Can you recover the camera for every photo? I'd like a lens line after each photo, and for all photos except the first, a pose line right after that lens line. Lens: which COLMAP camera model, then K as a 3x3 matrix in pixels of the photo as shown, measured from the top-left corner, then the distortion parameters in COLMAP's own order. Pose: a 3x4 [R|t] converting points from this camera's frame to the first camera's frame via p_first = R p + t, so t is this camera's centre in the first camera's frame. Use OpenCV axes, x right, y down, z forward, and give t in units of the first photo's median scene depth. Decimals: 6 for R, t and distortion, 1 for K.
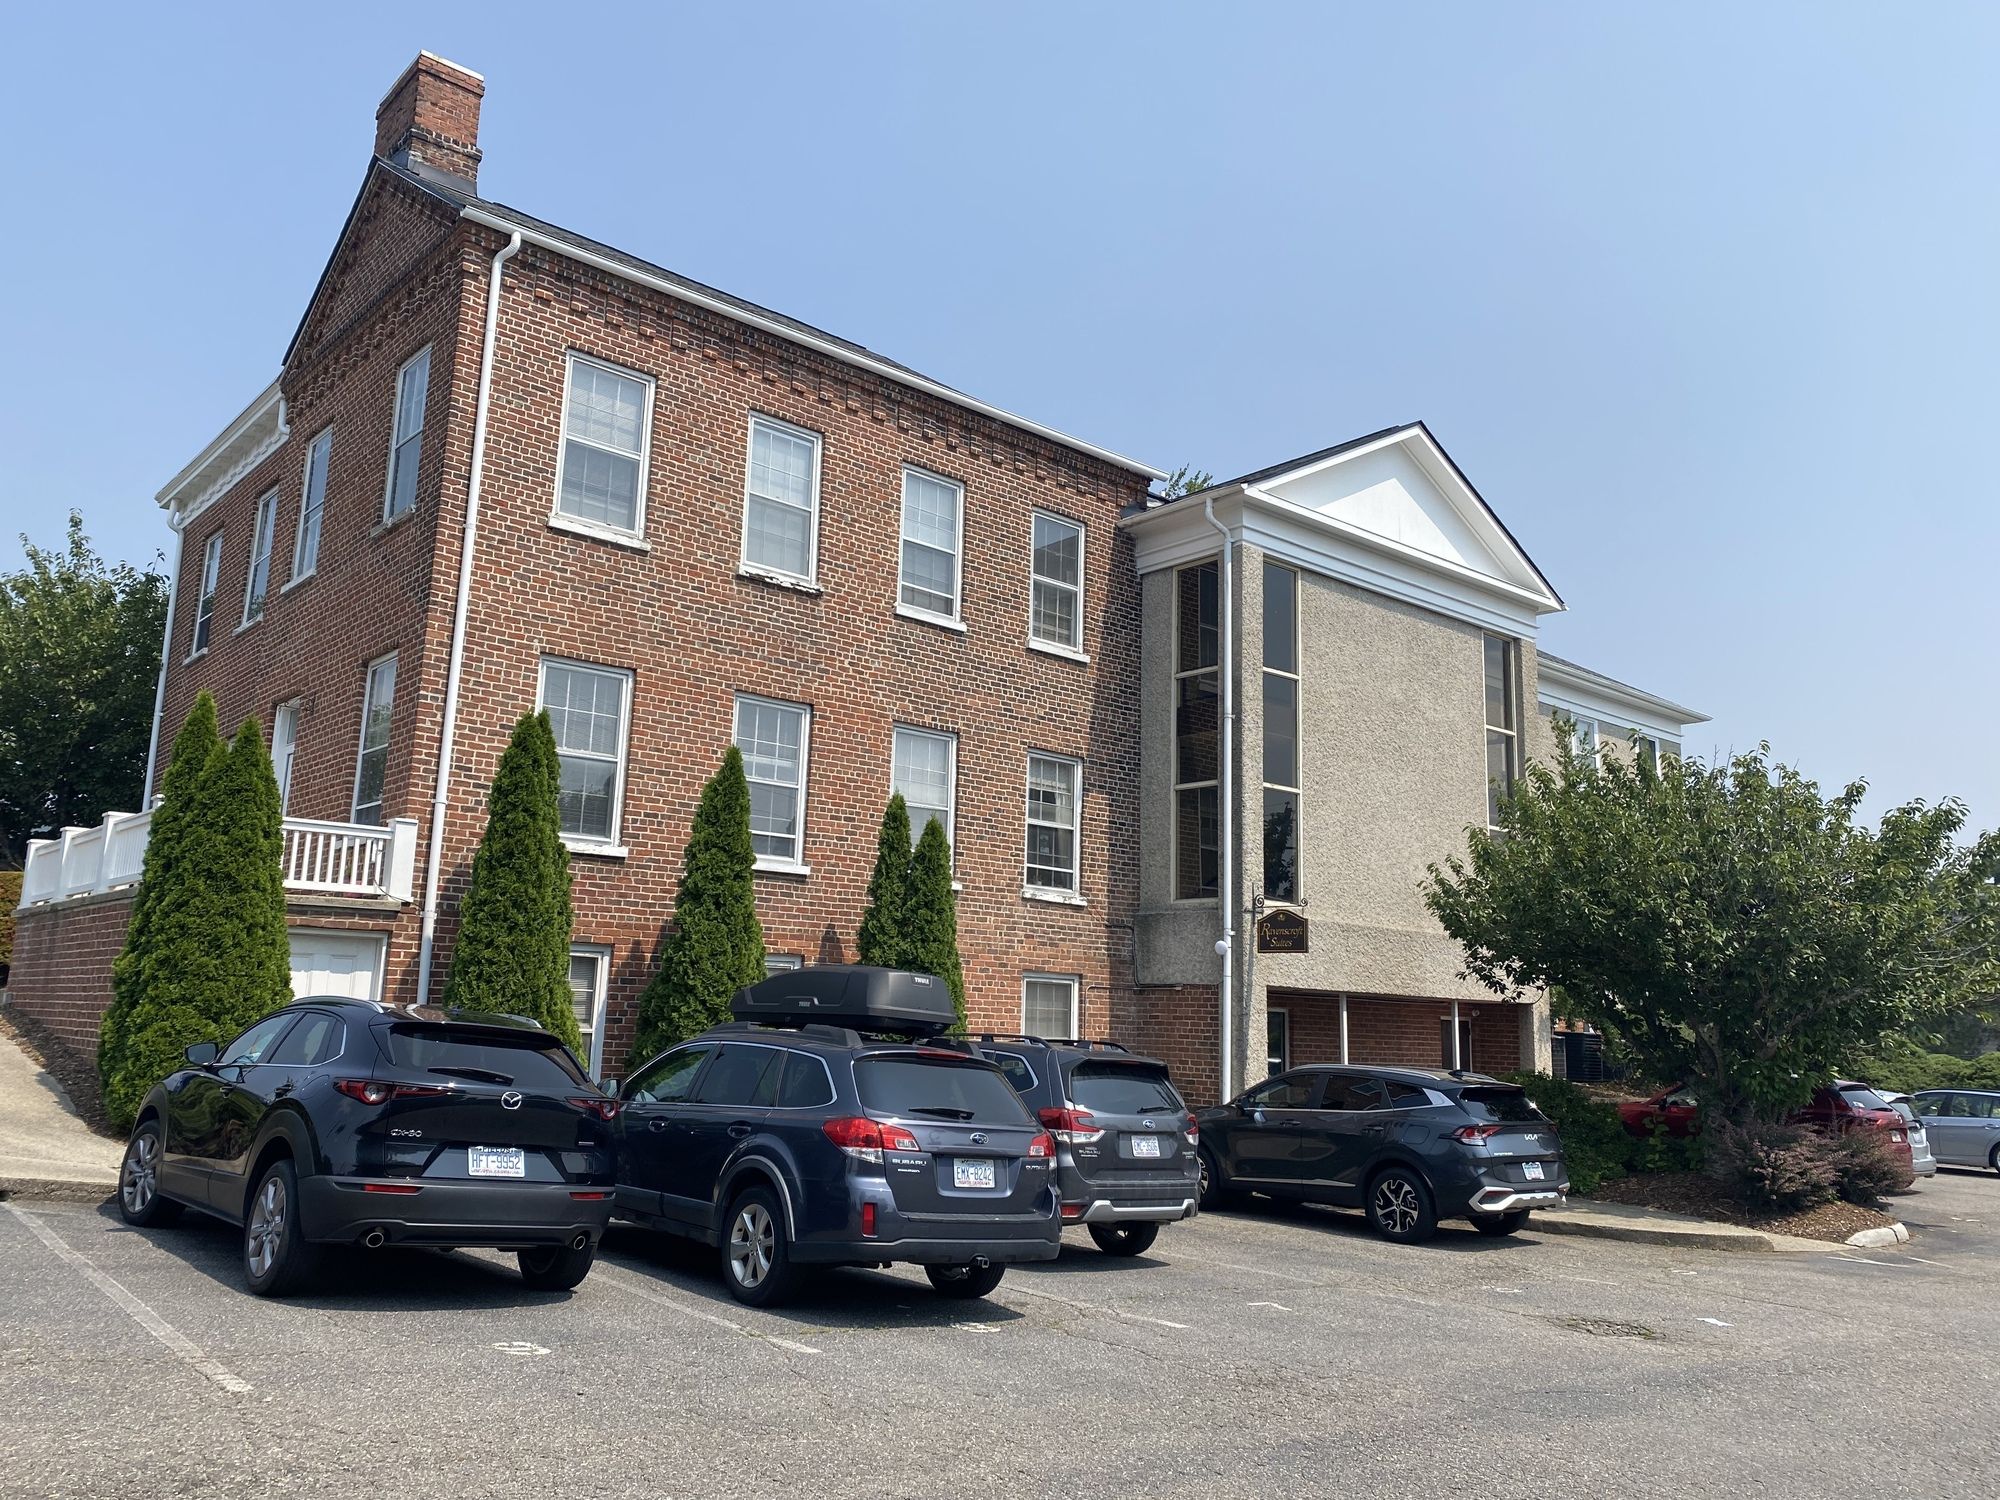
lens RADIAL K [[1490.6, 0, 962.2], [0, 1490.6, 725.9], [0, 0, 1]] dist [0.112337, -0.196941]
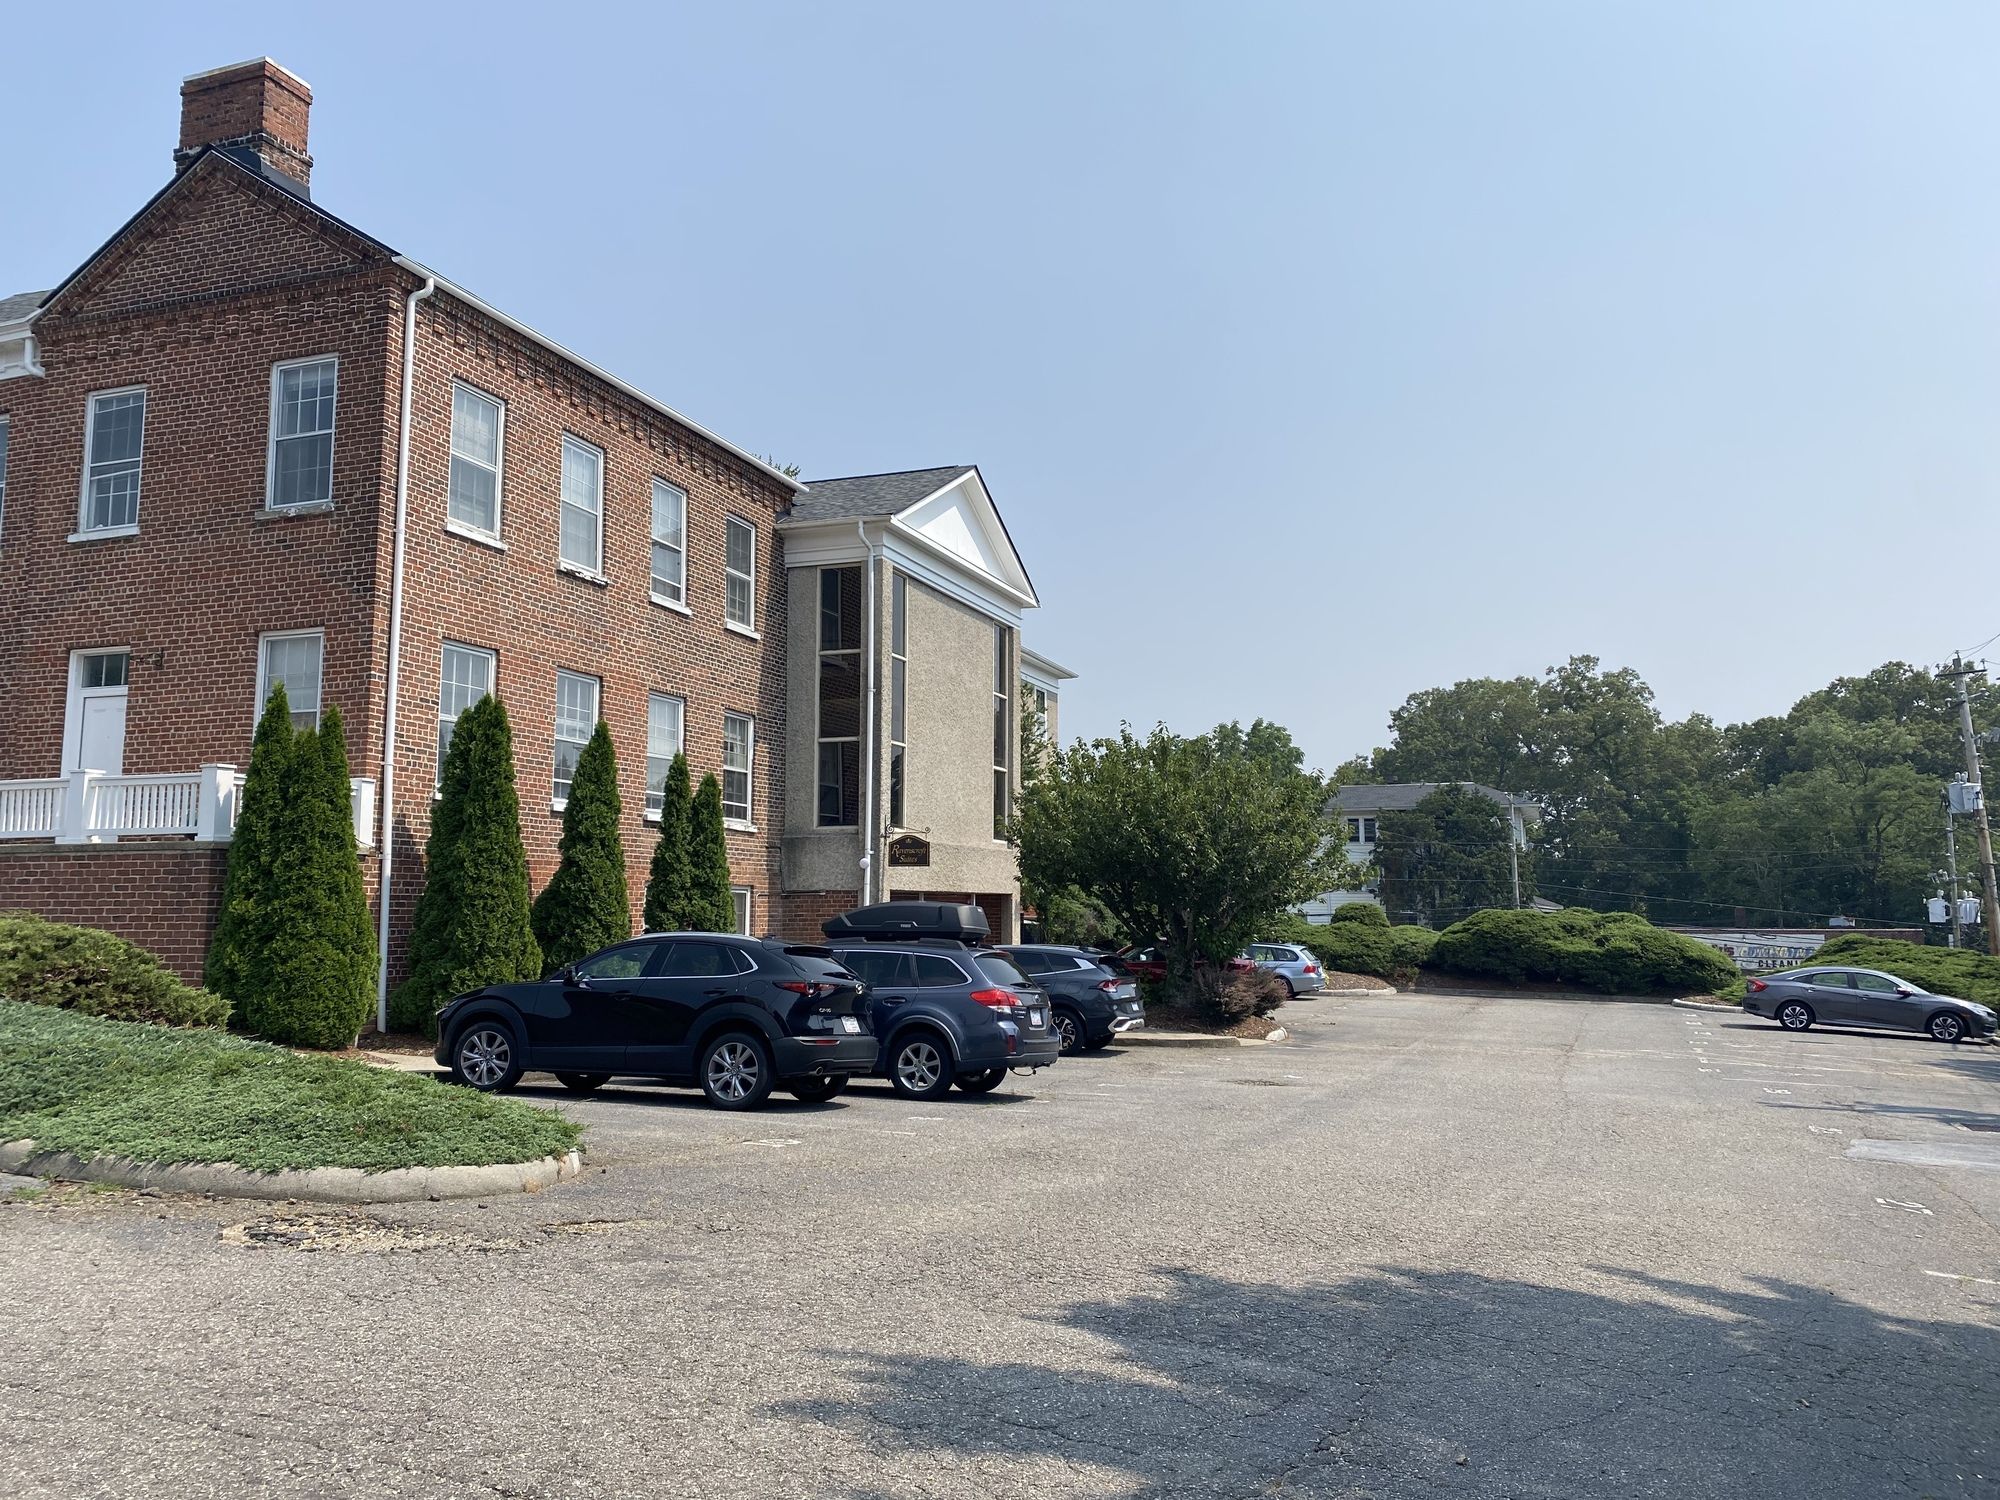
lens RADIAL K [[1490.6, 0, 962.2], [0, 1490.6, 725.9], [0, 0, 1]] dist [0.112337, -0.196941]
pose [[0.882010, 0.028832, 0.470348, -0.389417], [-0.065948, 0.995856, 0.062622, -0.065954], [-0.466594, -0.086252, 0.880256, -0.213965]]
